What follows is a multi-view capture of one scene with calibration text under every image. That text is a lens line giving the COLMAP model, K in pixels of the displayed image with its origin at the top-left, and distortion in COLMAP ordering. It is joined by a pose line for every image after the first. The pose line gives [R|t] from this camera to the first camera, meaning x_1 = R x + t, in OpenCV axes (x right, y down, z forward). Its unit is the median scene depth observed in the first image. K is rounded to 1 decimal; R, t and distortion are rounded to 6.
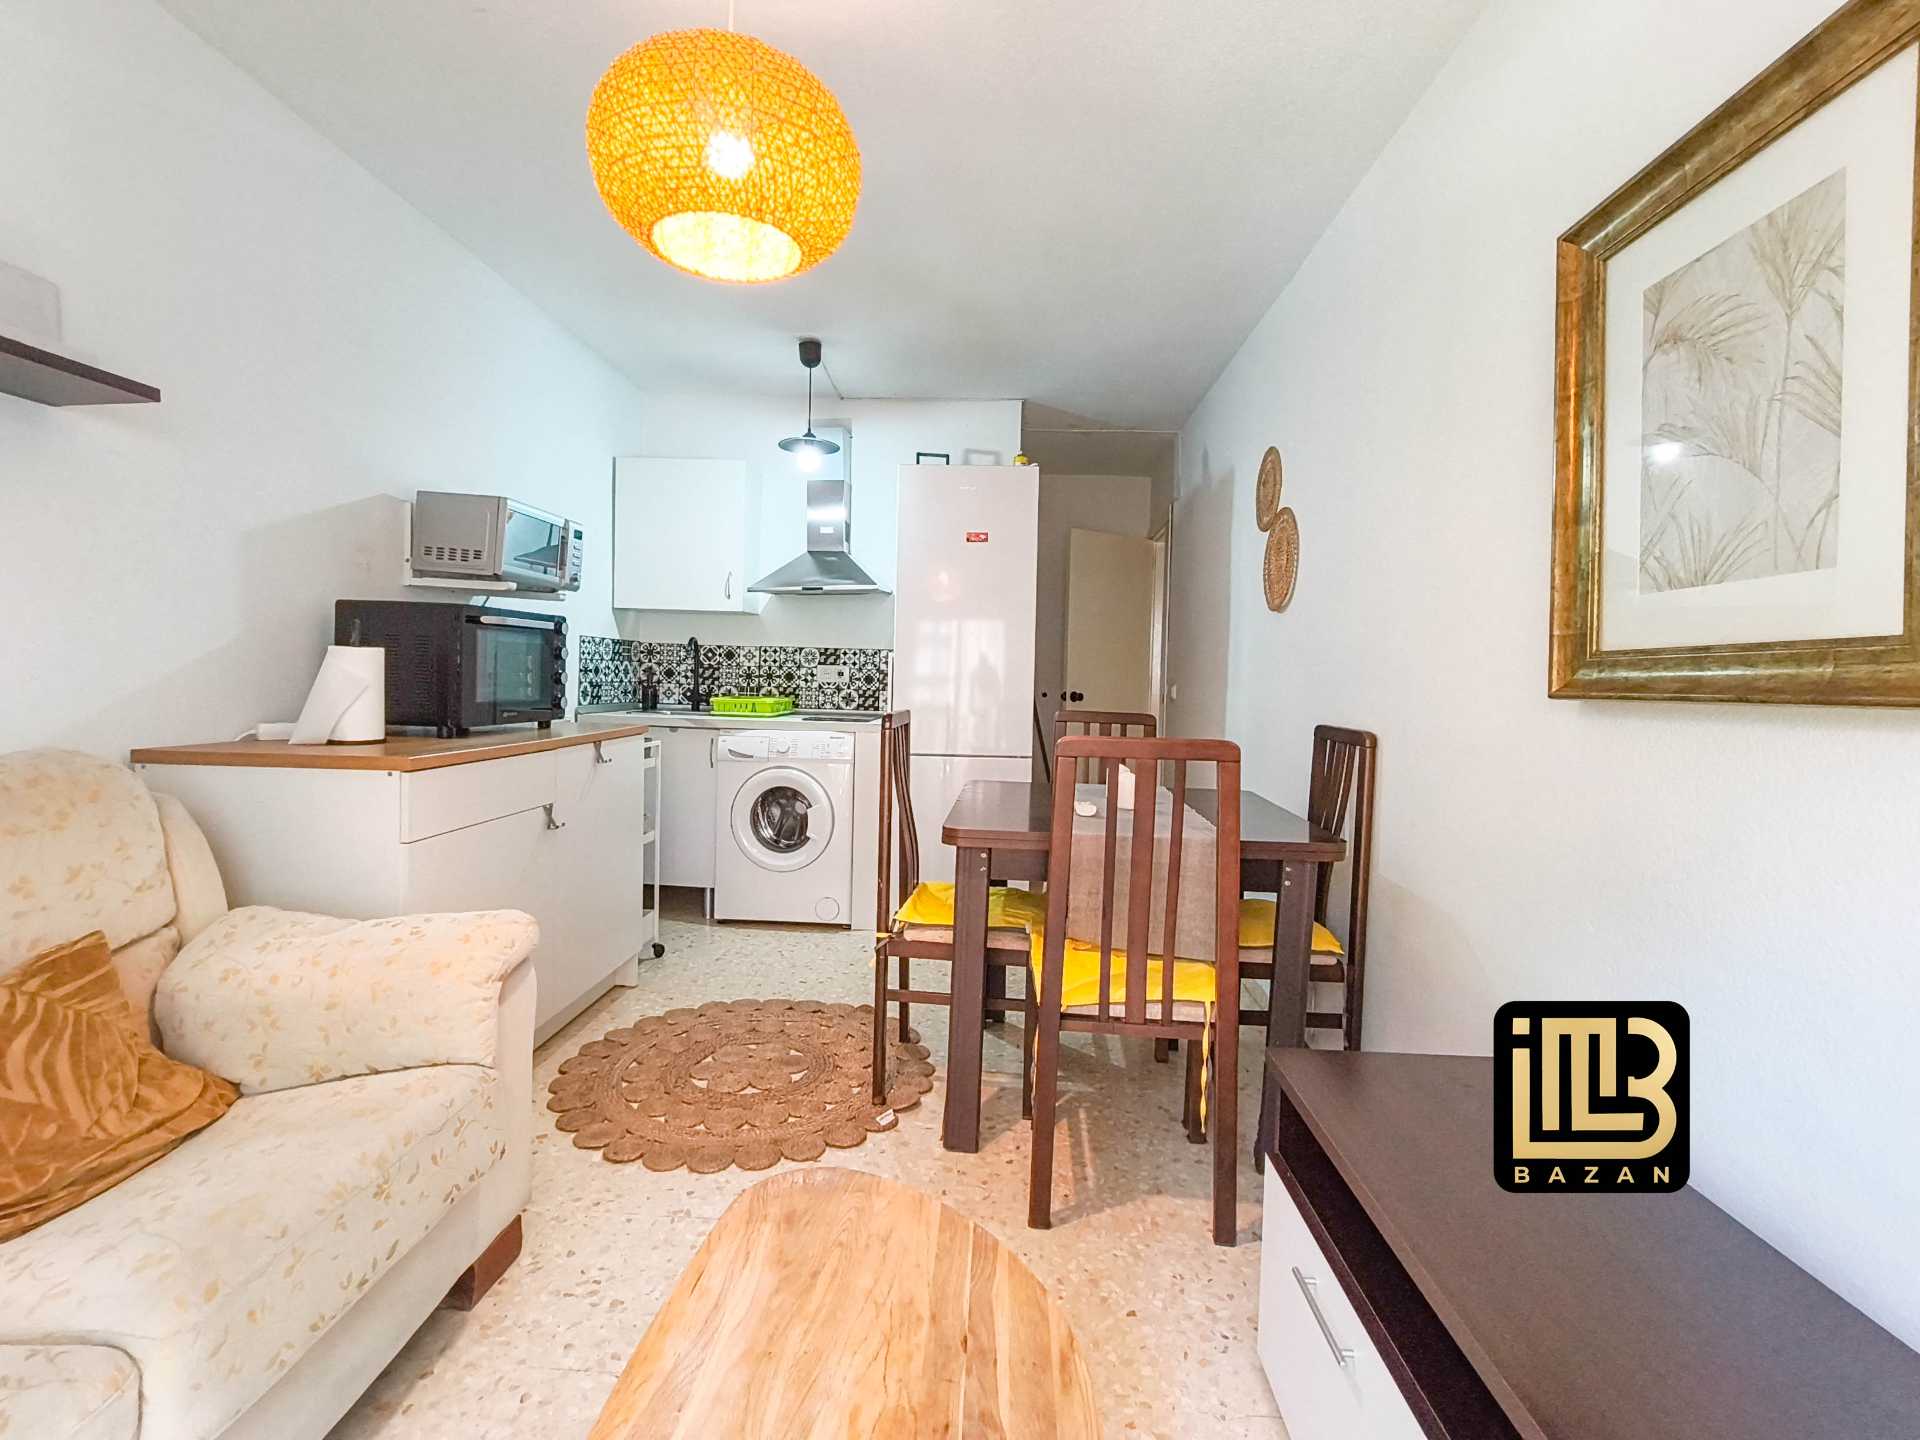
lens RADIAL K [[883.7, 0, 960.6], [0, 883.7, 705.3], [0, 0, 1]] dist [-0.002320, 0.000158]
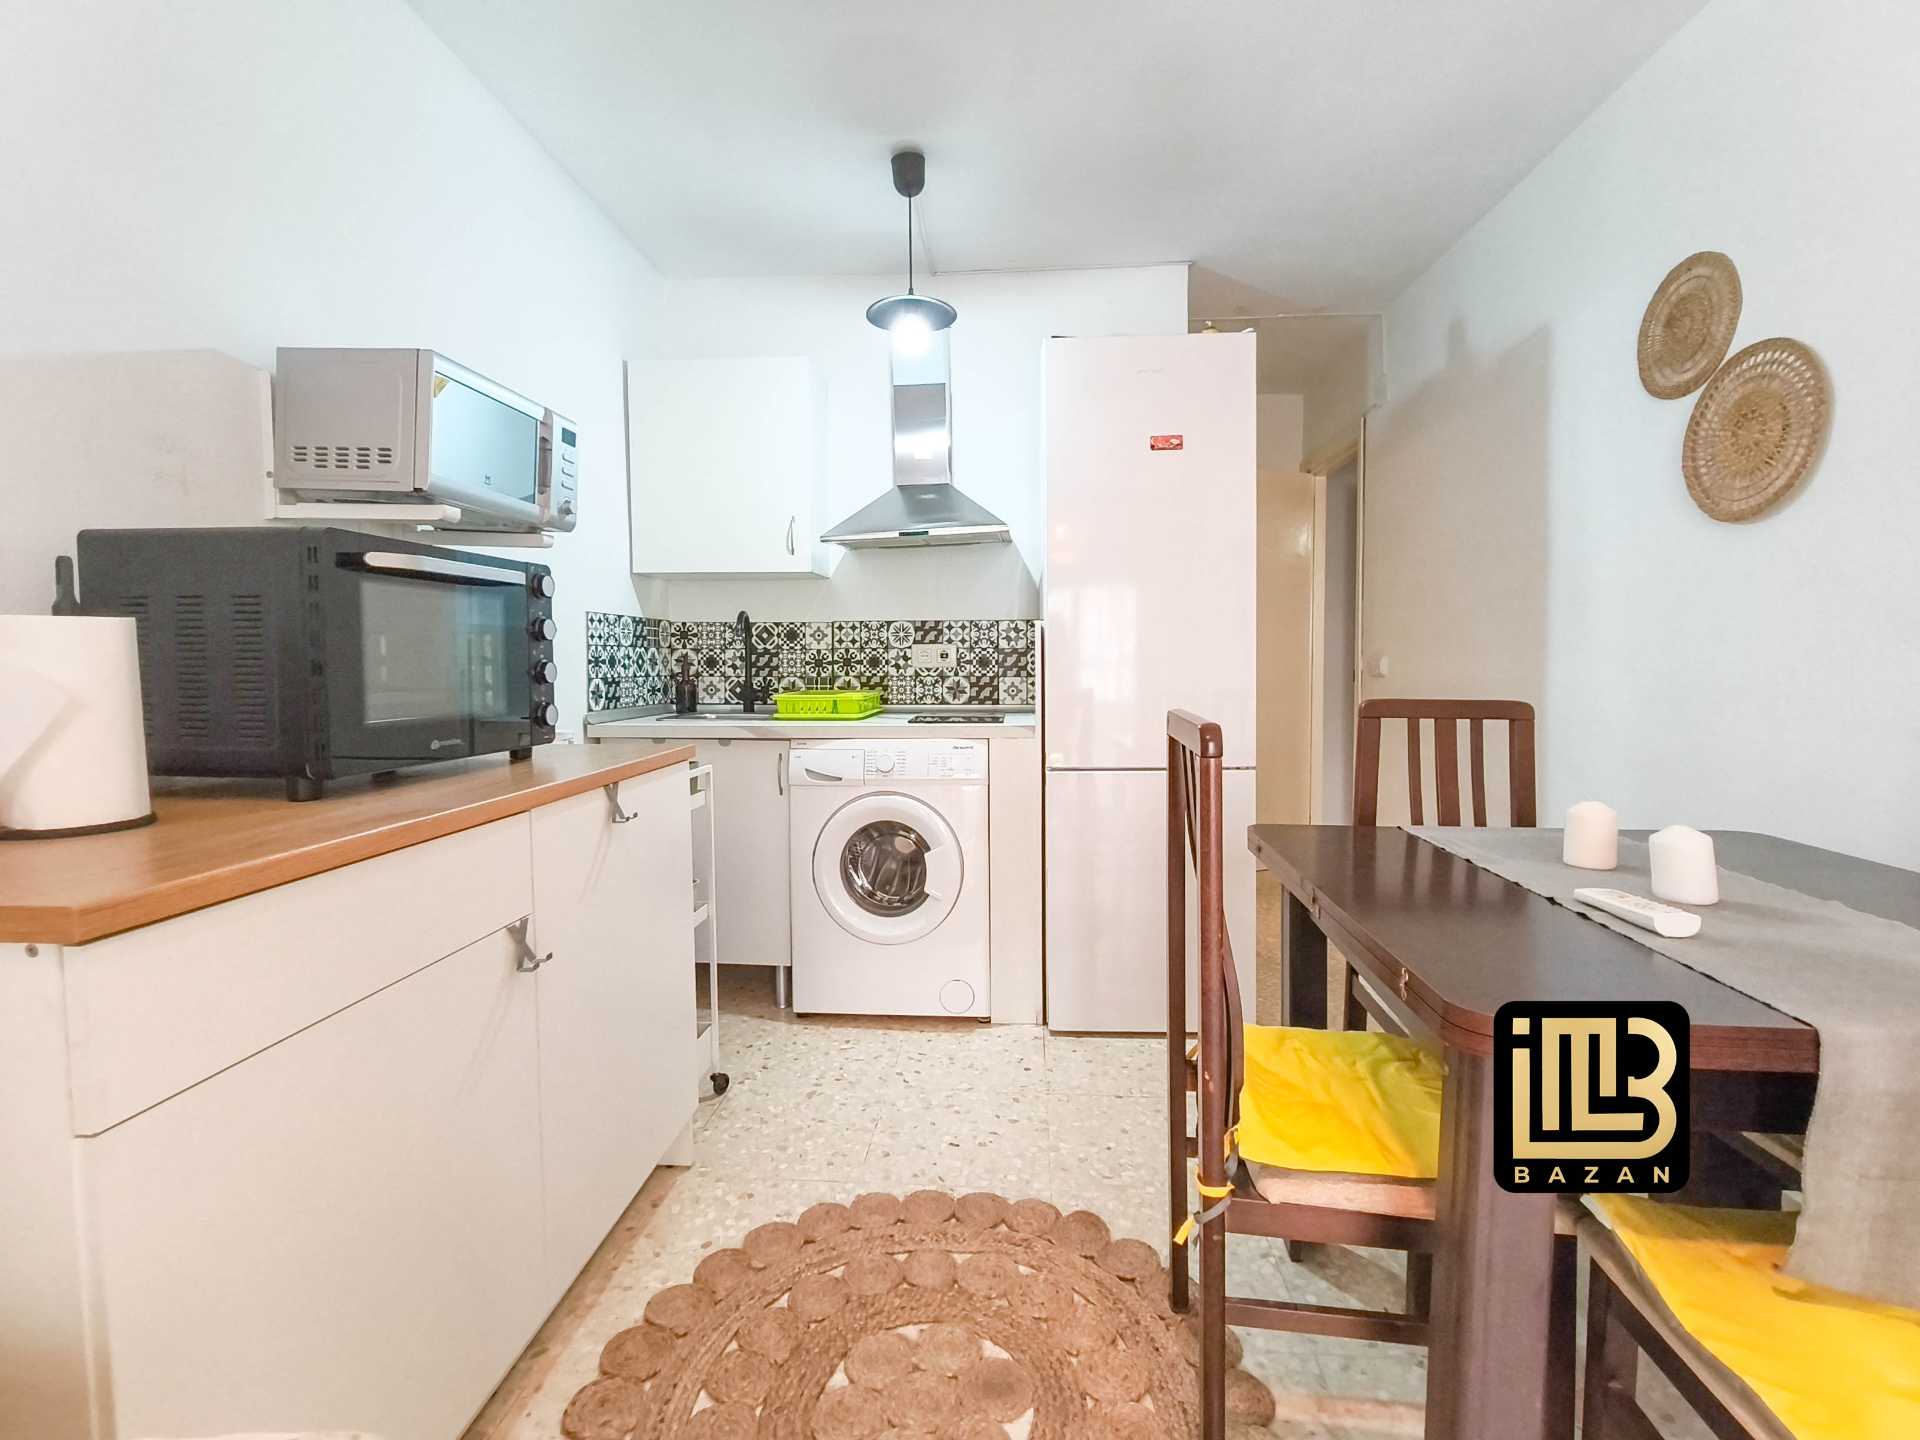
lens RADIAL K [[886.6, 0, 957.8], [0, 886.6, 708.2], [0, 0, 1]] dist [-0.003775, 0.000067]
pose [[0.999077, -0.031668, -0.029023, -0.116855], [0.032272, 0.999267, 0.020577, -0.007660], [0.028350, -0.021495, 0.999367, 0.299715]]
